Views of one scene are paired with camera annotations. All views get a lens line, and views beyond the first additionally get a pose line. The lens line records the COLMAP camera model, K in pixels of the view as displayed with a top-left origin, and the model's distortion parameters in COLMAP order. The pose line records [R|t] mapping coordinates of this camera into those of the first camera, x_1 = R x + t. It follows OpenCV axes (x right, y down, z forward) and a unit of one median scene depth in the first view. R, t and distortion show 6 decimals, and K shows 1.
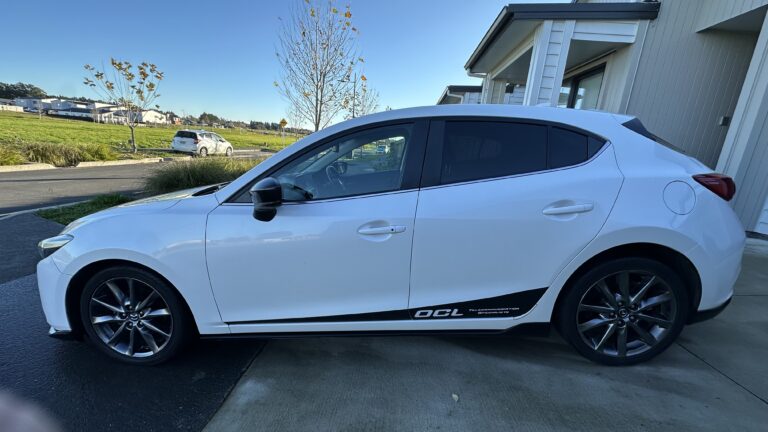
lens RADIAL K [[306.1, 0, 382.0], [0, 306.1, 218.4], [0, 0, 1]] dist [-0.001688, 0.001139]
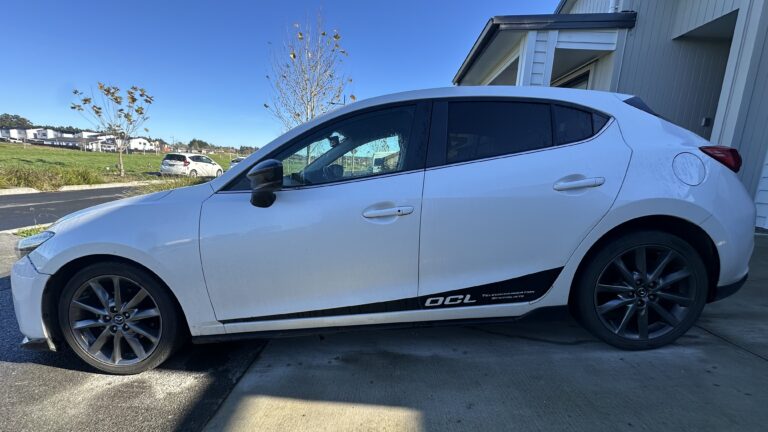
lens RADIAL K [[306.1, 0, 381.8], [0, 306.1, 218.8], [0, 0, 1]] dist [-0.001688, 0.001139]
pose [[0.999172, -0.029444, 0.028089, -0.042835], [0.031227, 0.997377, -0.065303, 0.110708], [-0.026092, 0.066126, 0.997470, 0.048359]]
